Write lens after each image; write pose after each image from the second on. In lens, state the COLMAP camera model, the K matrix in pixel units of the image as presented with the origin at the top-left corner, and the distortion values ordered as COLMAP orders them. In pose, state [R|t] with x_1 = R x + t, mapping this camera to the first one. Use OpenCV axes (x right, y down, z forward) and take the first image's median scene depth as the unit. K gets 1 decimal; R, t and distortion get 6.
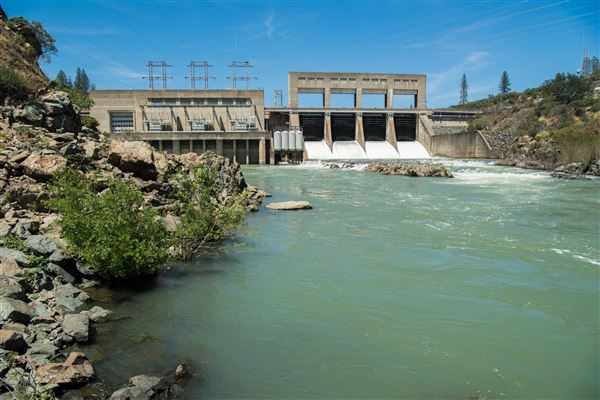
lens RADIAL K [[402.9, 0, 297.6], [0, 402.9, 206.4], [0, 0, 1]] dist [-0.062712, 0.001869]
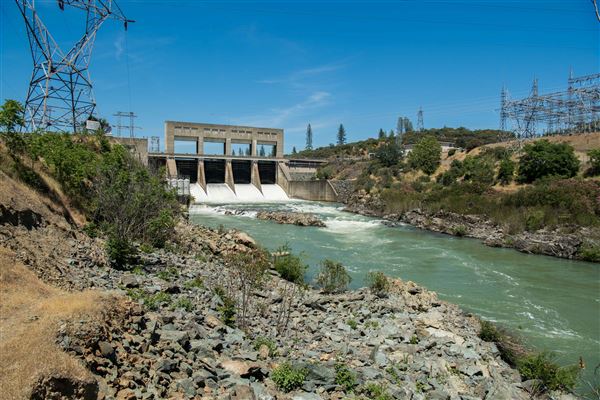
lens RADIAL K [[399.6, 0, 295.7], [0, 399.6, 205.7], [0, 0, 1]] dist [-0.068691, -0.003164]
pose [[0.932435, -0.001970, 0.361333, -0.082222], [0.030846, 0.996769, -0.074164, -0.011448], [-0.360020, 0.080299, 0.929483, -0.121501]]
